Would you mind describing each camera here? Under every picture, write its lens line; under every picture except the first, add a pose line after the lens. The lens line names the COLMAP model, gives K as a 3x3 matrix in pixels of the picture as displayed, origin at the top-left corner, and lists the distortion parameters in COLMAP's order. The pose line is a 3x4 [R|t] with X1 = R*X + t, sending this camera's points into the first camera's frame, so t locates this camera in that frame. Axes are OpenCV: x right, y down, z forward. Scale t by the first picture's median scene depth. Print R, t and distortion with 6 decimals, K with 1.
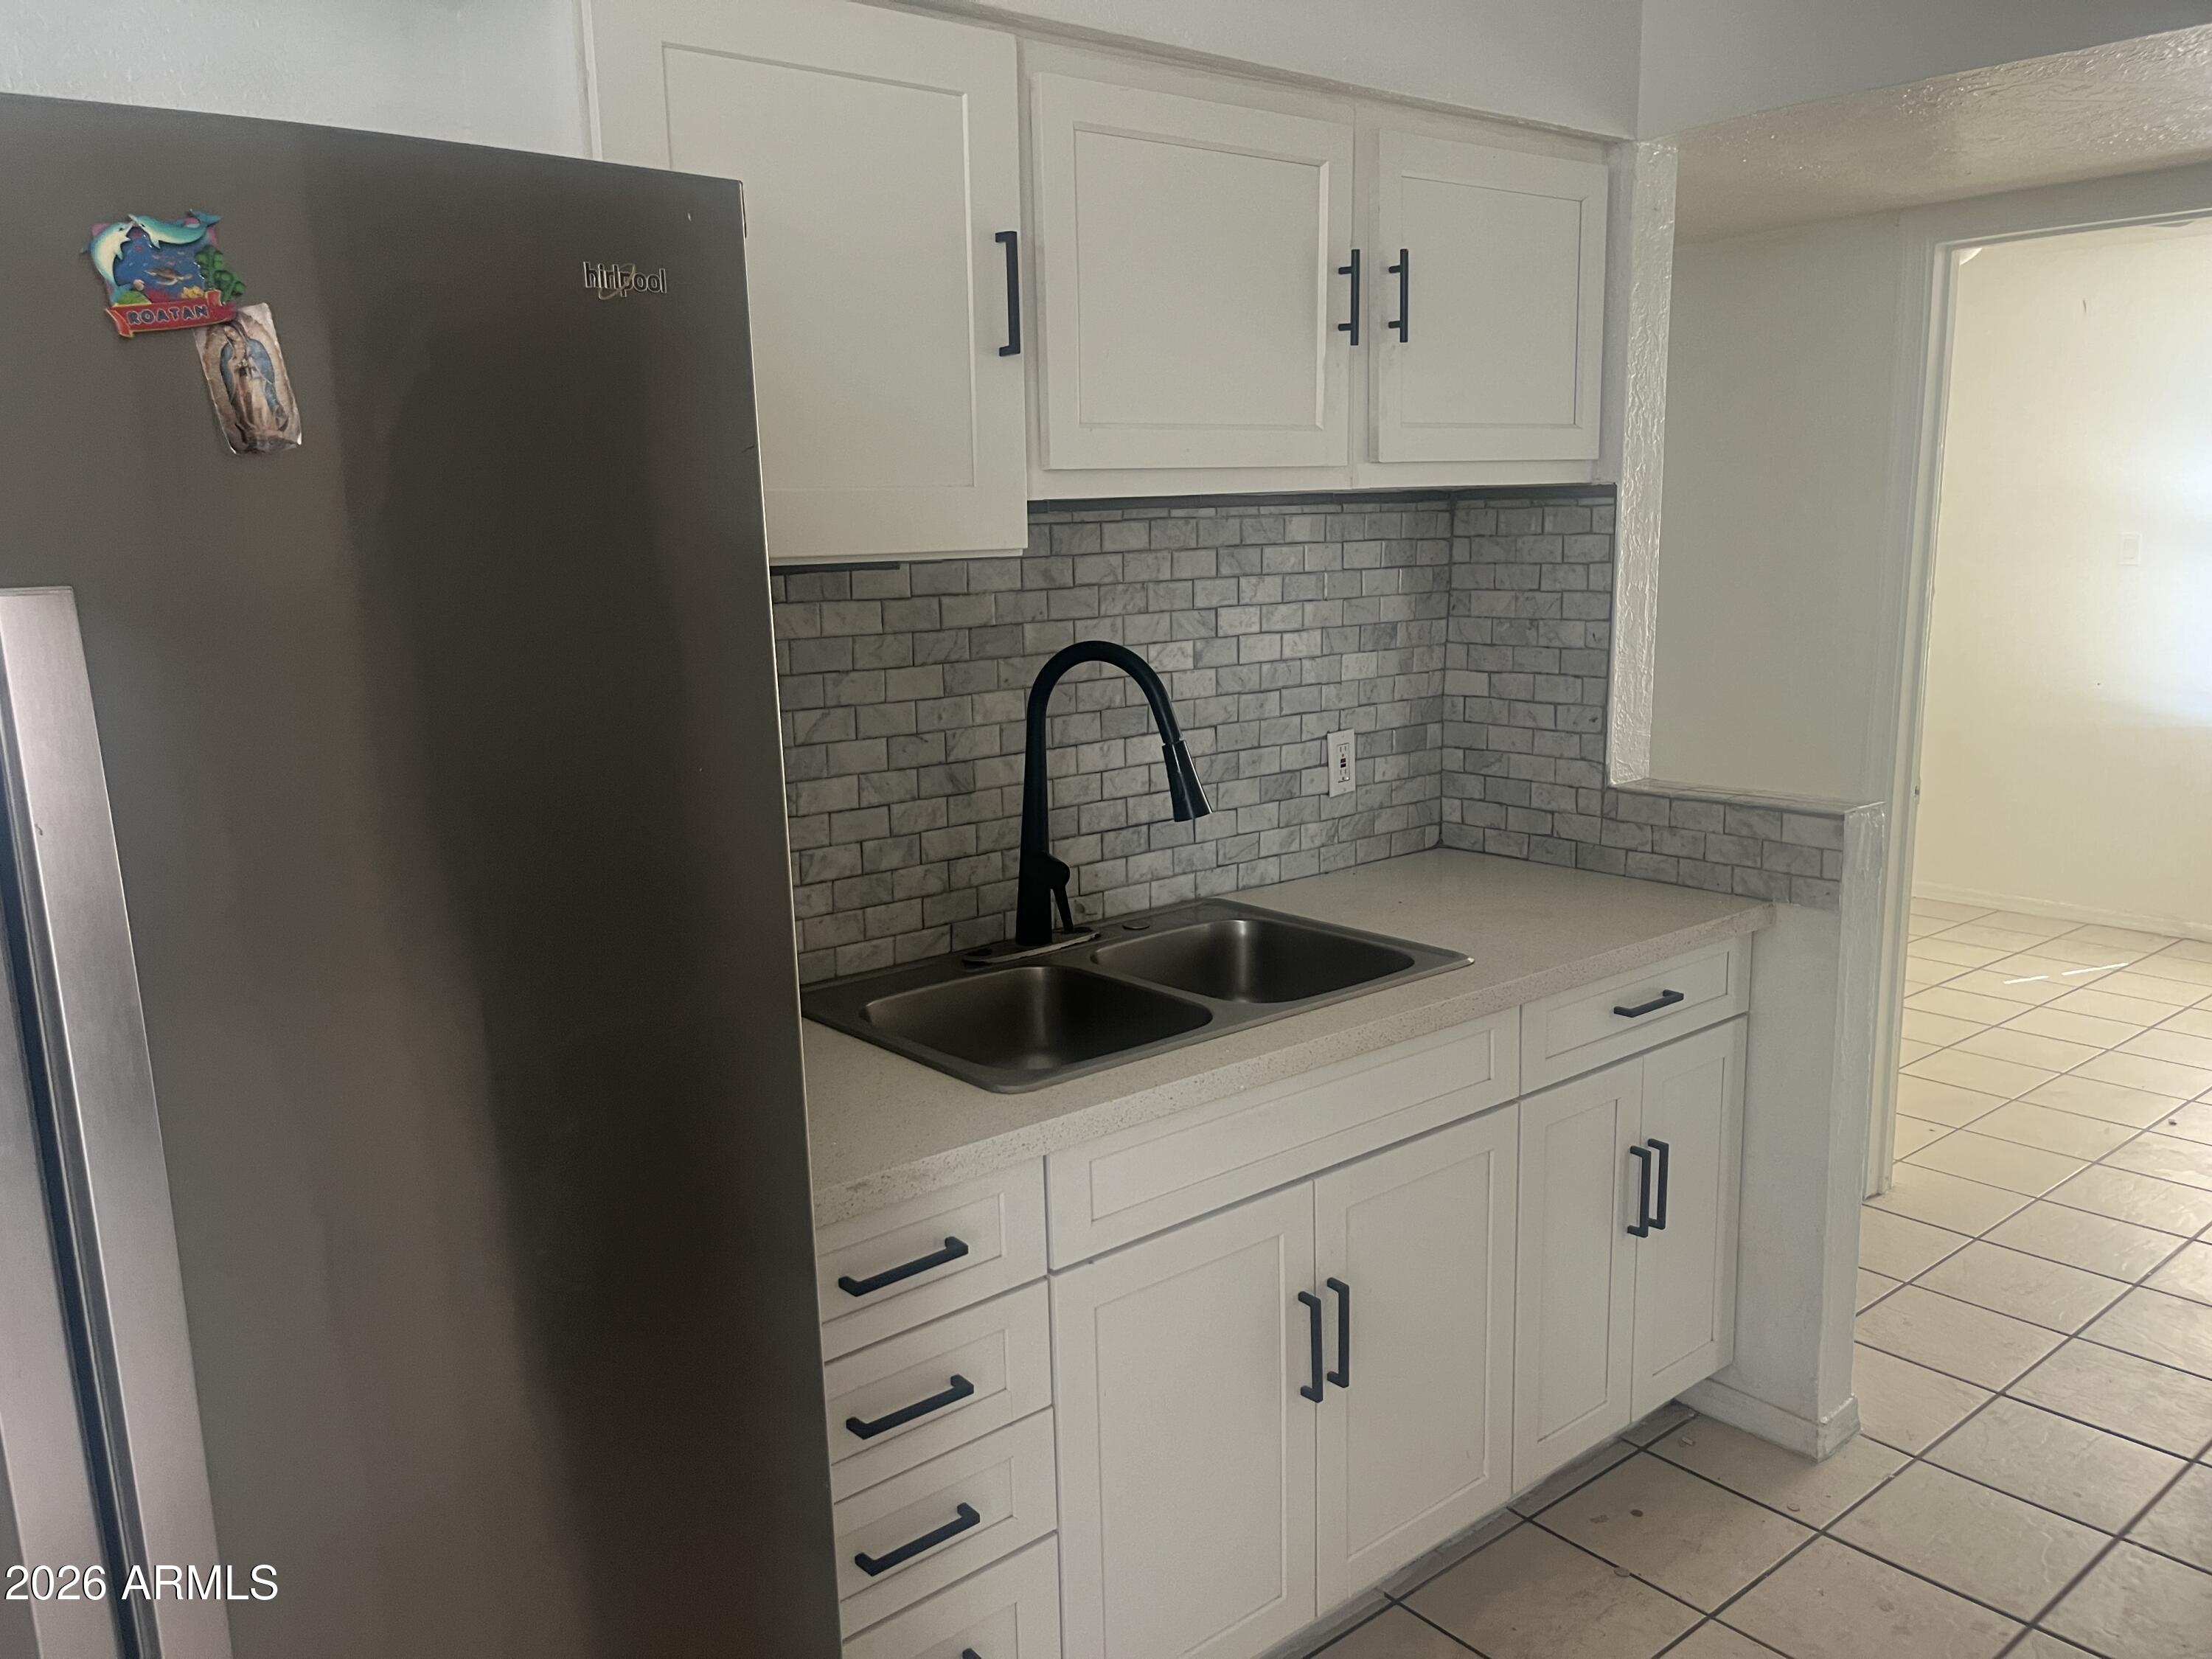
lens RADIAL K [[1676.5, 0, 1094.1], [0, 1676.5, 825.7], [0, 0, 1]] dist [0.058703, -0.088125]
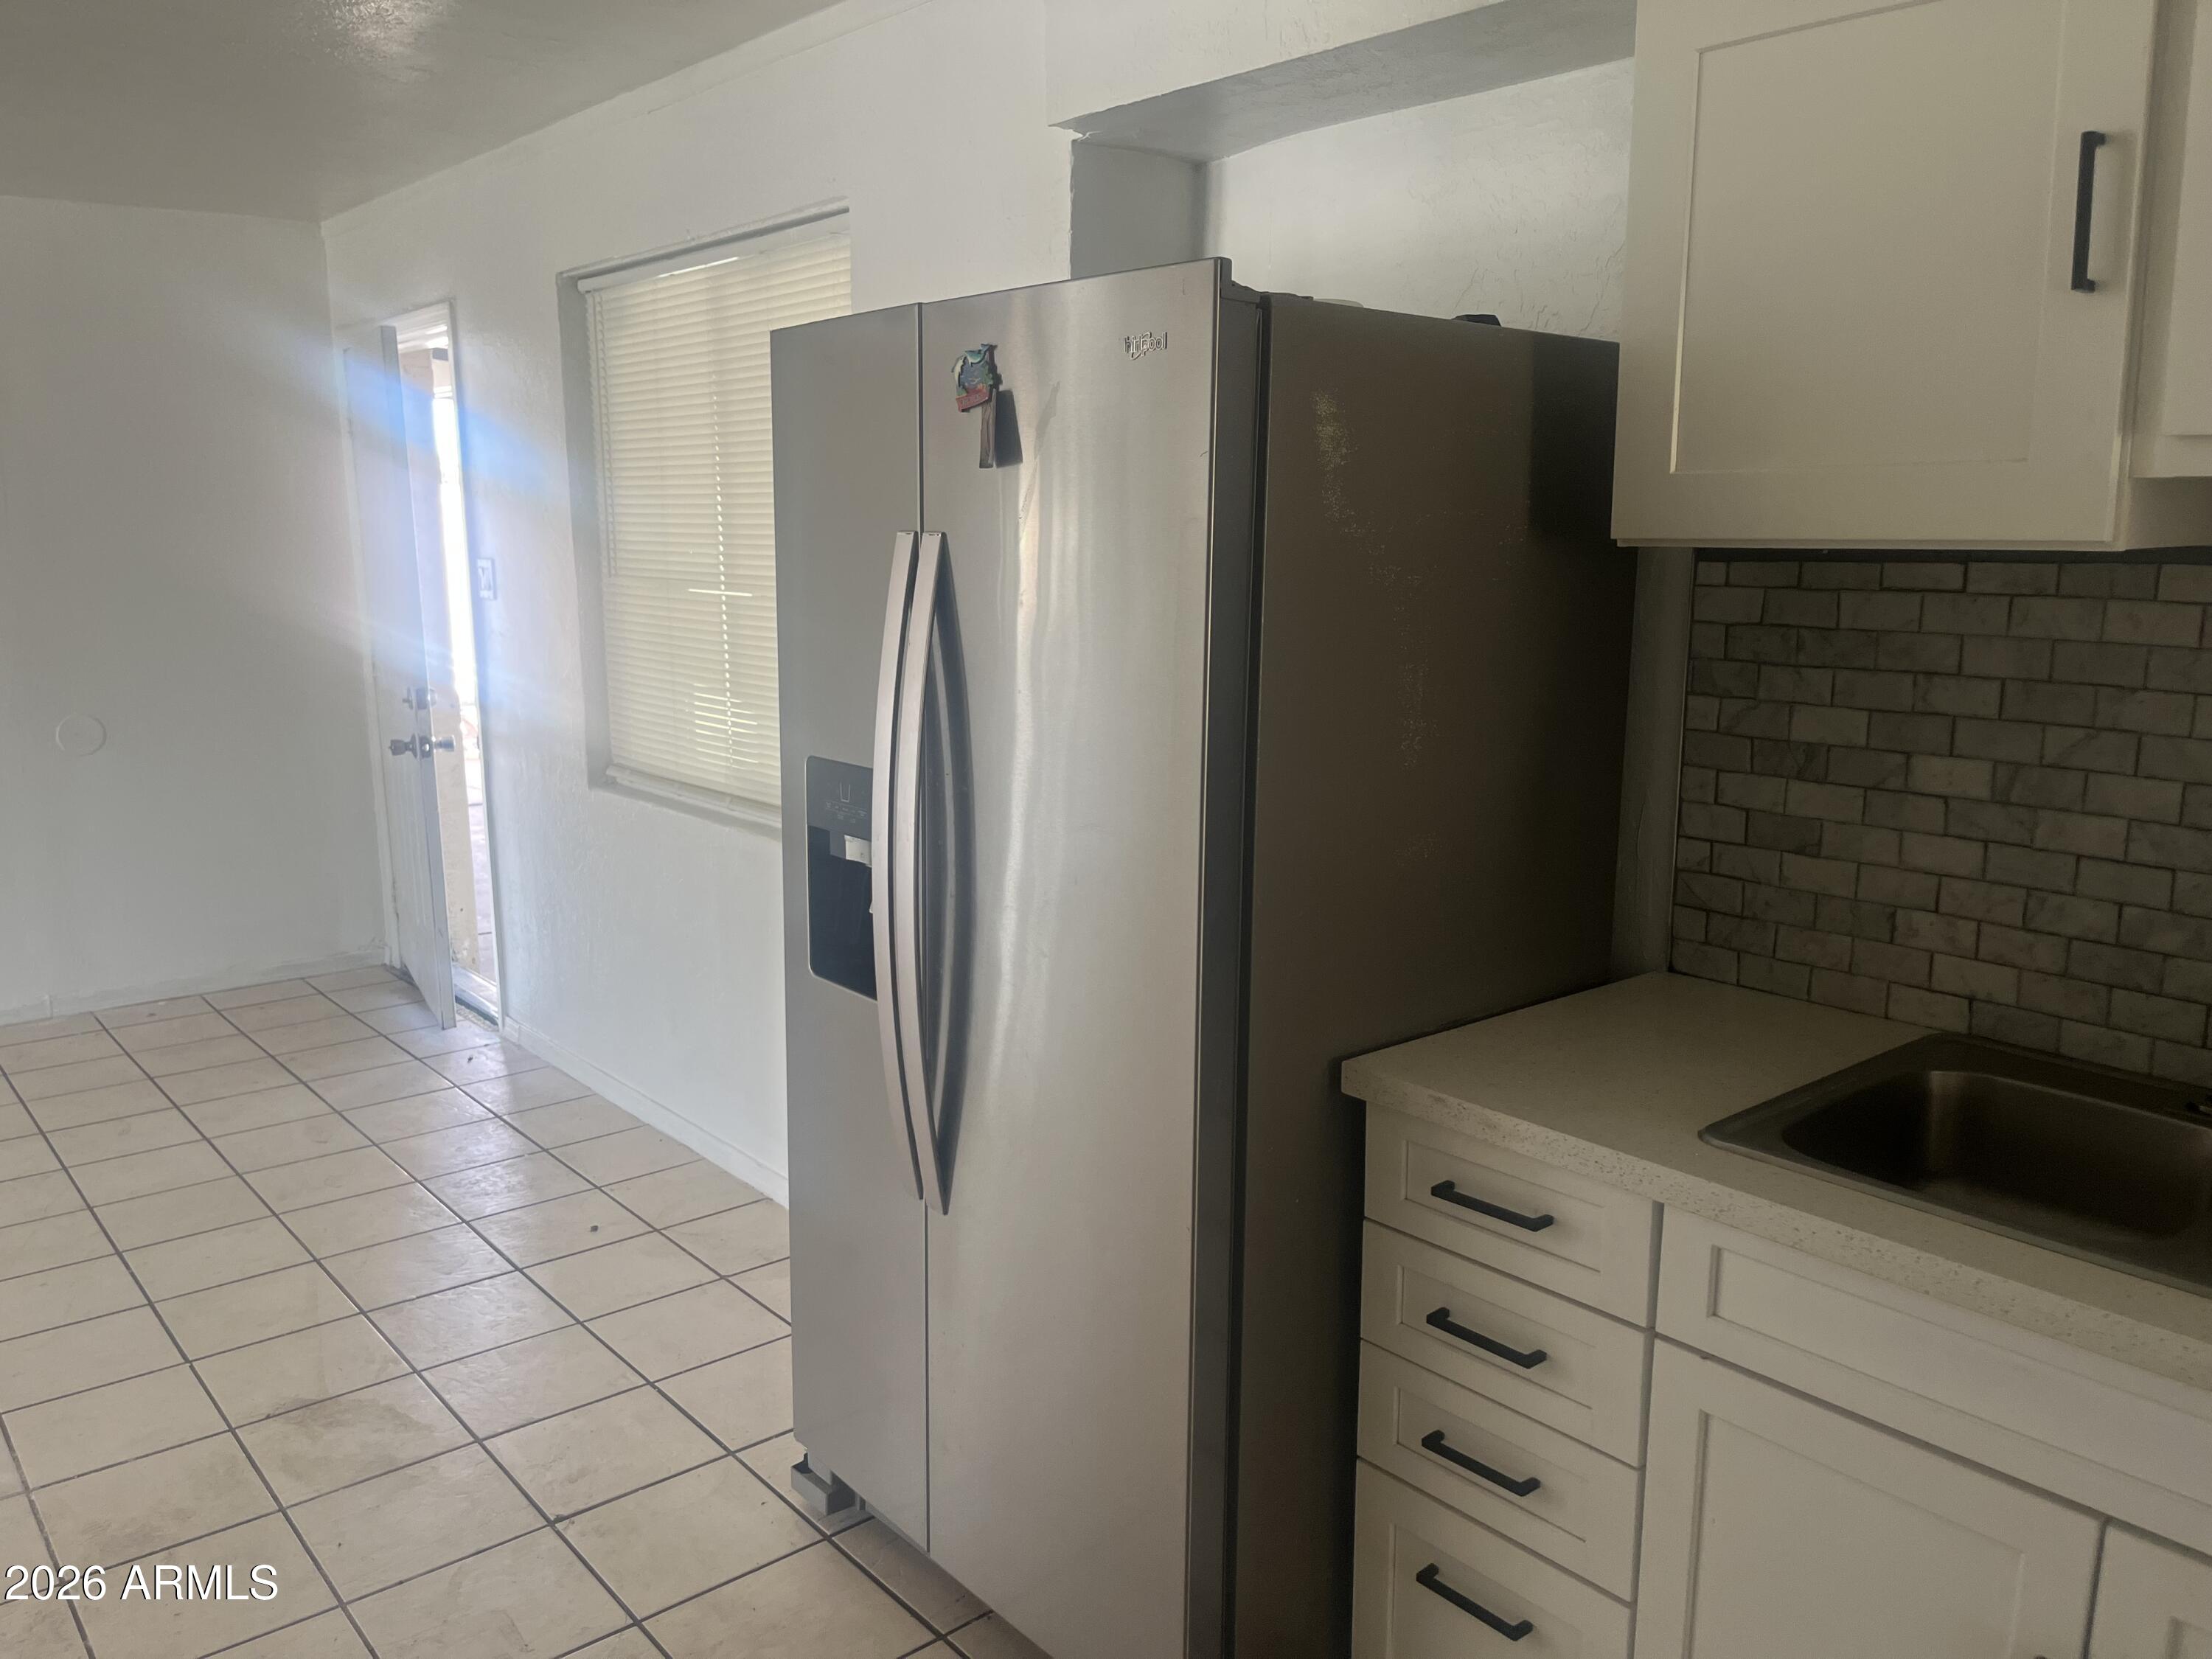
lens RADIAL K [[1676.5, 0, 1099.7], [0, 1676.5, 829.0], [0, 0, 1]] dist [0.058703, -0.088125]
pose [[0.003598, 0.205515, -0.978647, 0.553342], [-0.177683, 0.963212, 0.201621, -0.087248], [0.984081, 0.173163, 0.039982, 0.421512]]
